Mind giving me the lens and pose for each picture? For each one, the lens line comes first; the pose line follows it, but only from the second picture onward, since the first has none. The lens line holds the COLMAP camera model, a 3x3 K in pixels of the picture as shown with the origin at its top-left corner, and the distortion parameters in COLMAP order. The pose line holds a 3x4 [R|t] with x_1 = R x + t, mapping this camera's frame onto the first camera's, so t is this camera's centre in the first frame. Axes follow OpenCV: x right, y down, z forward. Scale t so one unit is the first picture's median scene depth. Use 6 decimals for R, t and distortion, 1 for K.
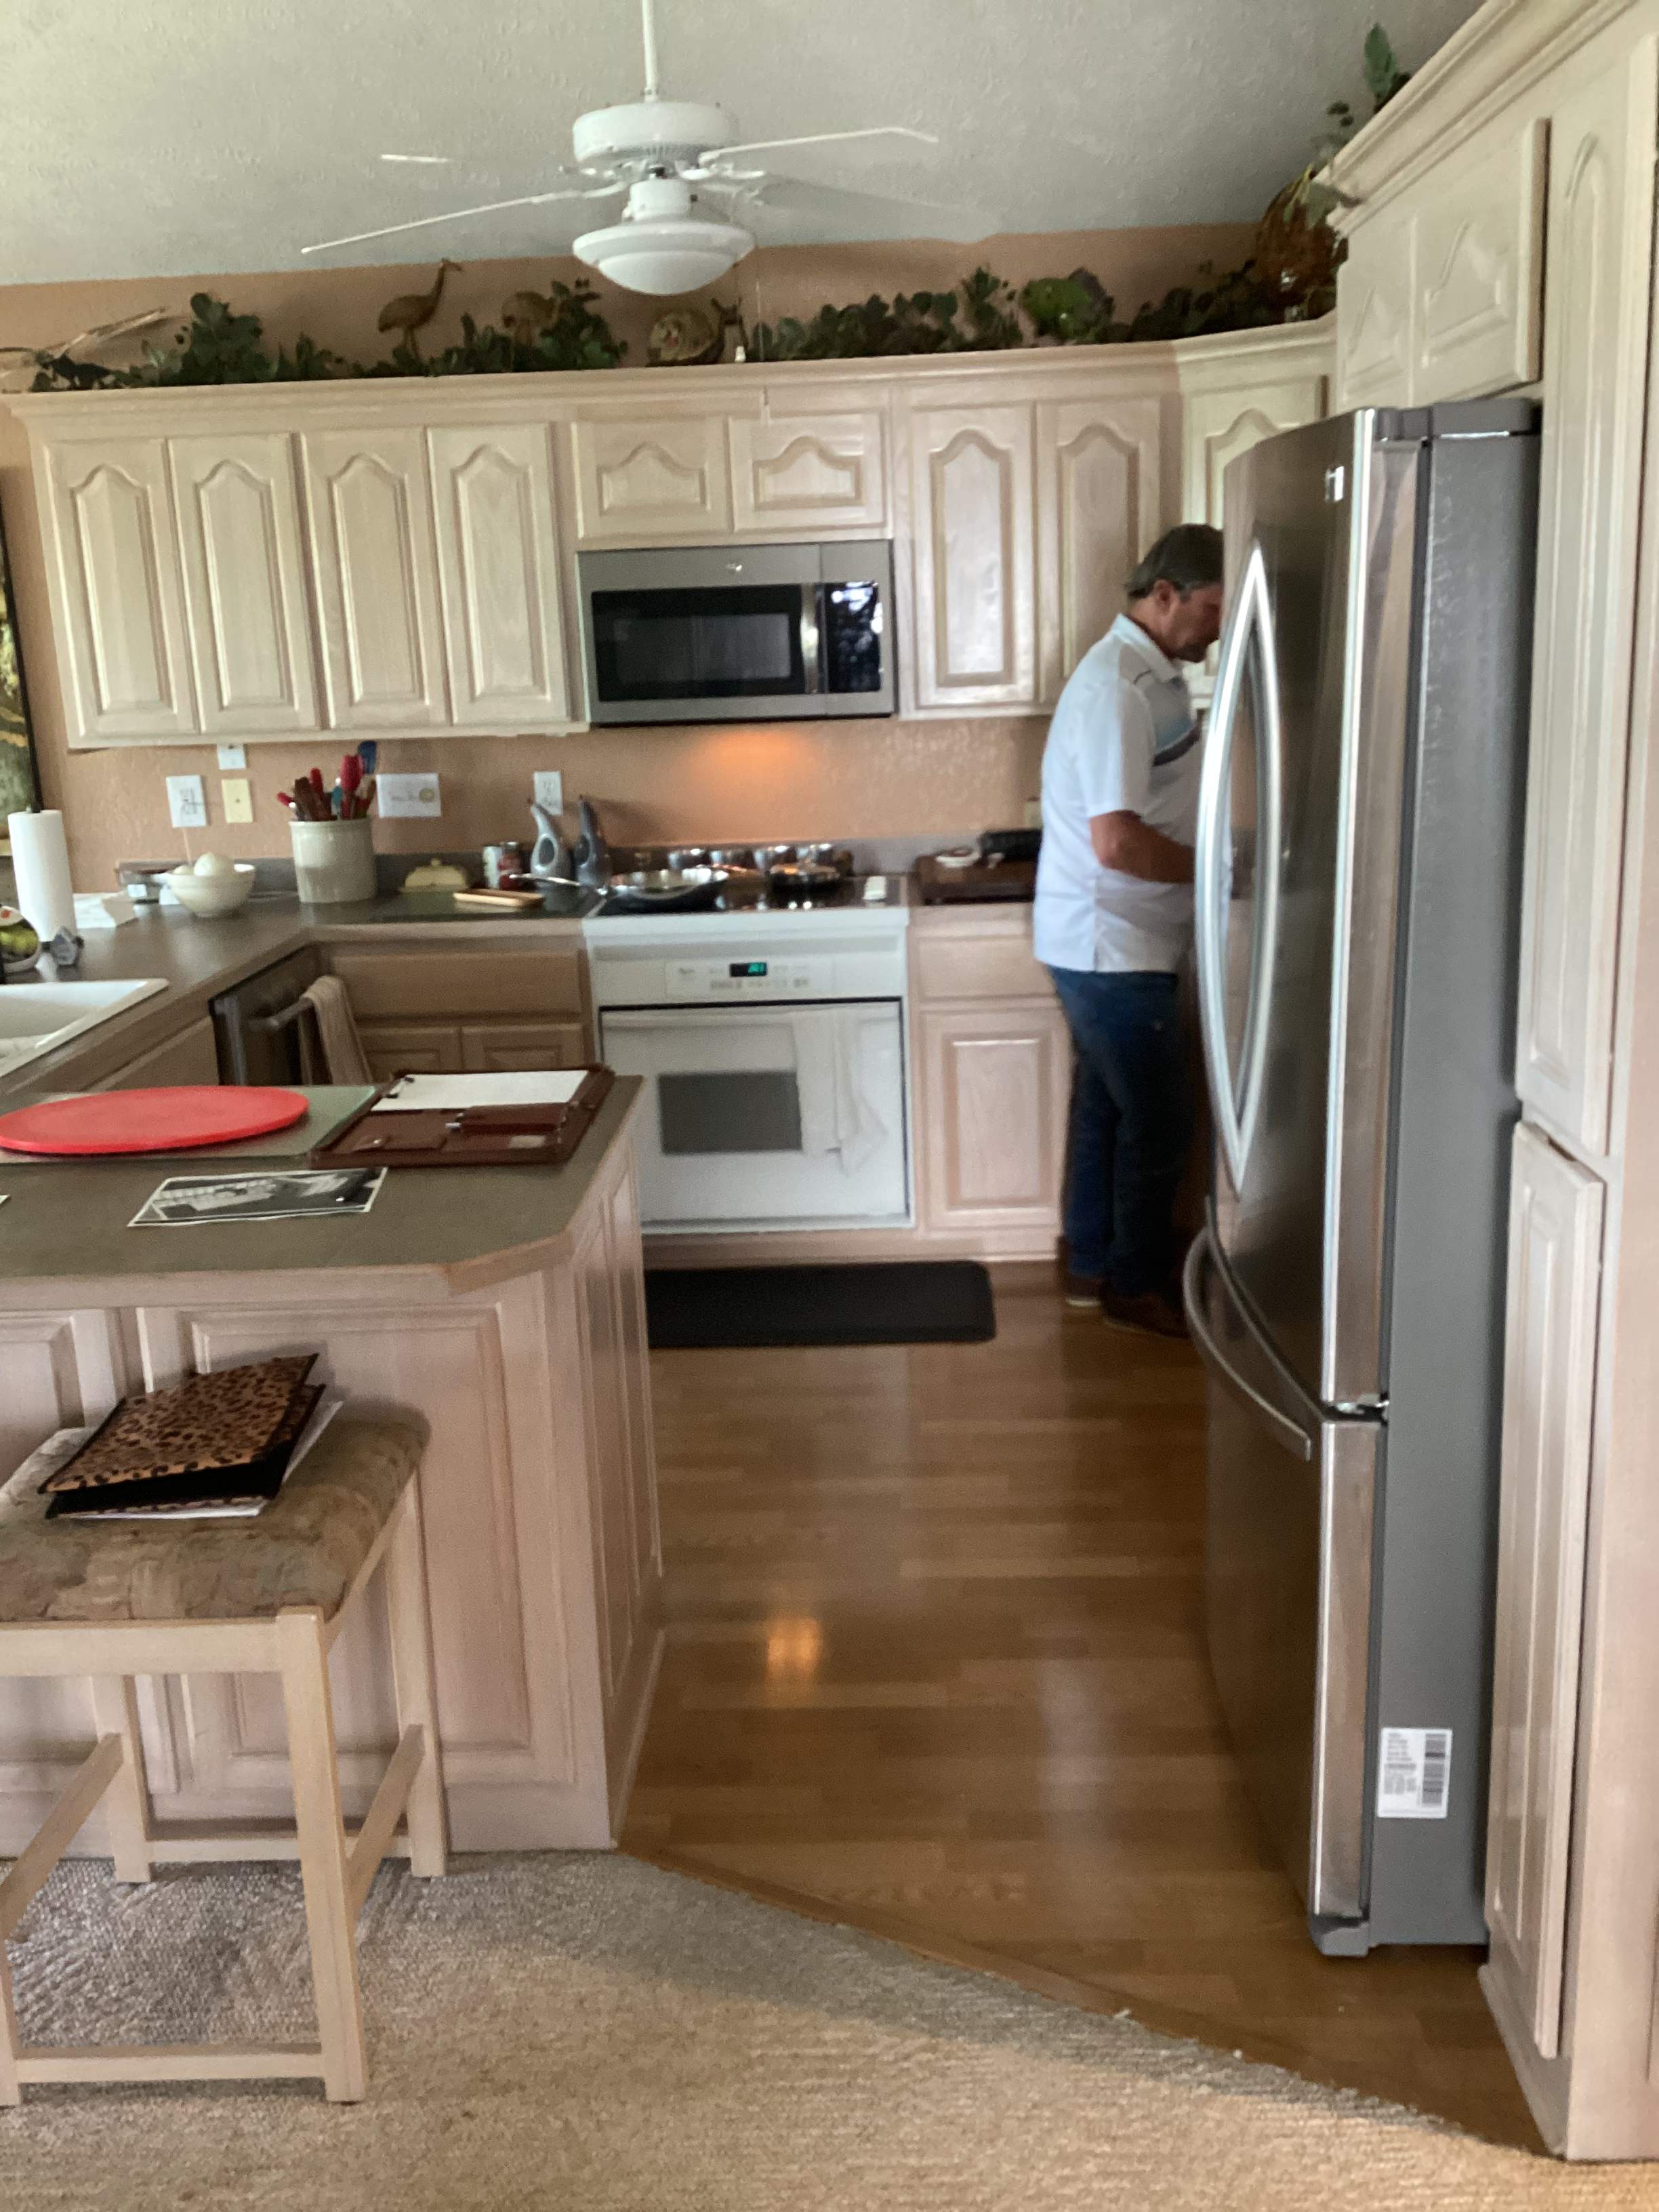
lens RADIAL K [[1993.7, 0, 855.2], [0, 1993.7, 1104.8], [0, 0, 1]] dist [0.114220, -0.210558]
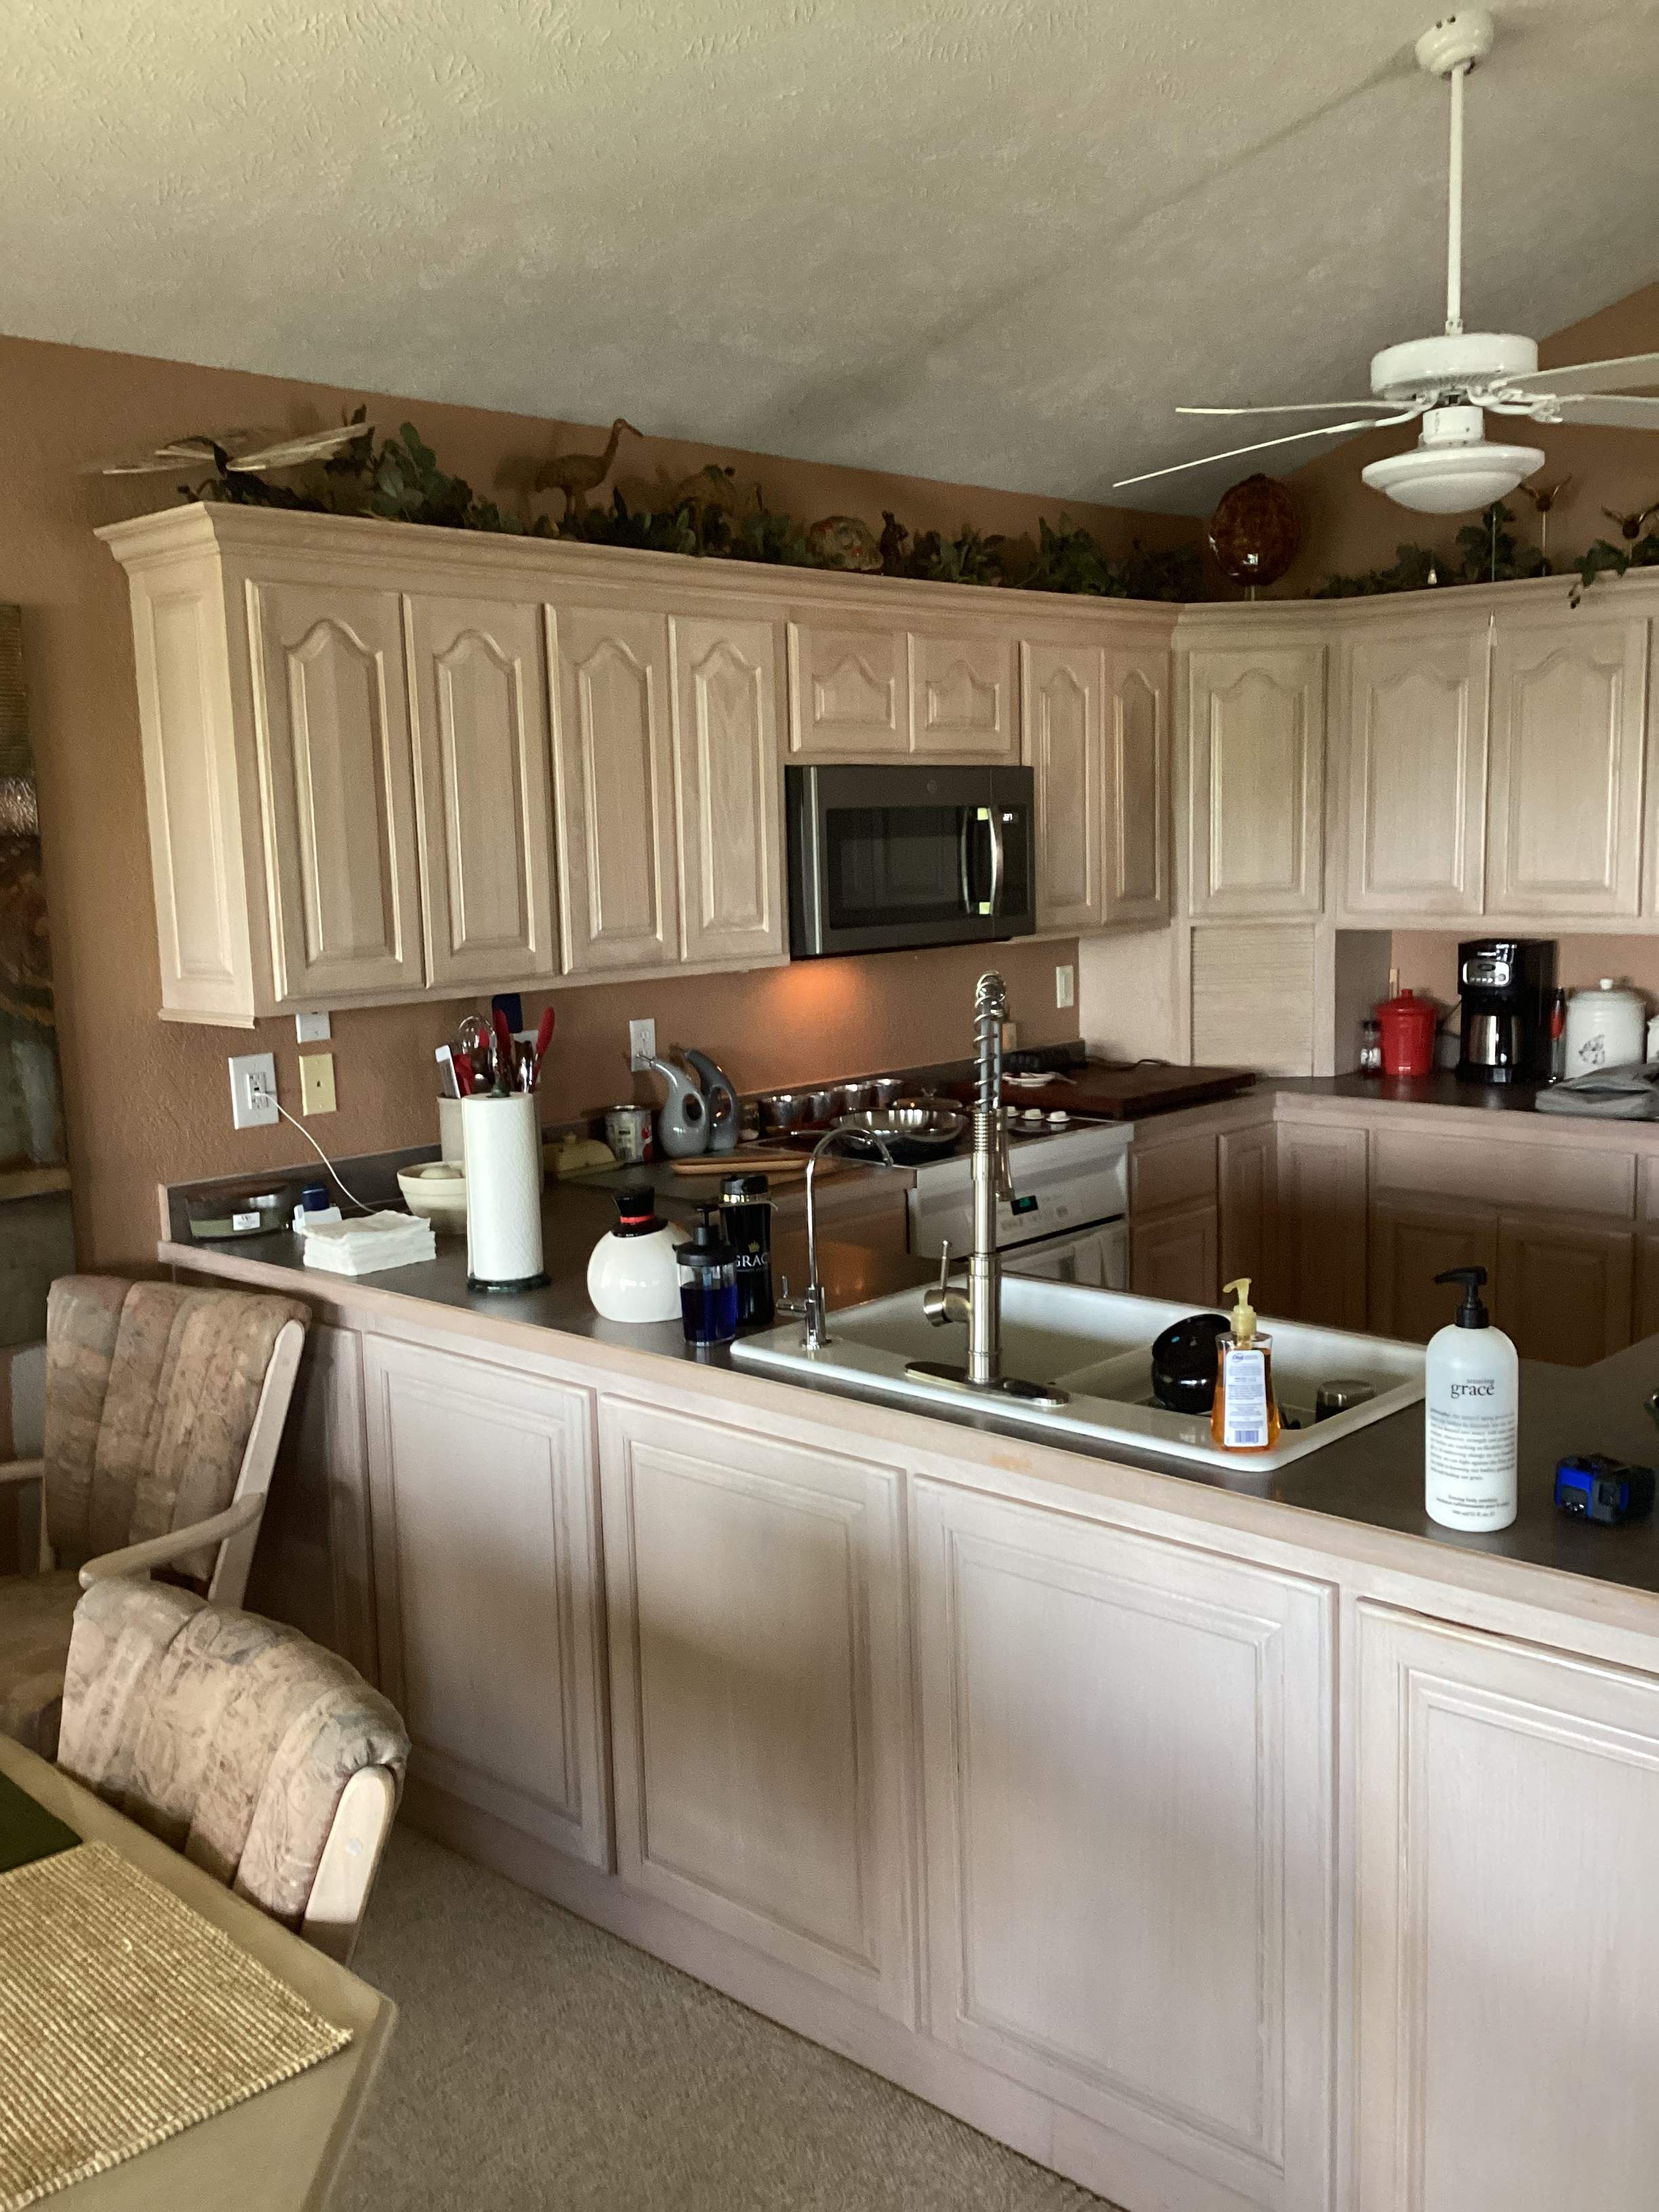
lens RADIAL K [[2001.1, 0, 862.6], [0, 2001.1, 1102.5], [0, 0, 1]] dist [0.130211, -0.267116]
pose [[0.658581, -0.082967, 0.747922, -0.894536], [0.183508, 0.981605, -0.052697, -0.088328], [-0.729792, 0.171955, 0.661692, 0.477778]]
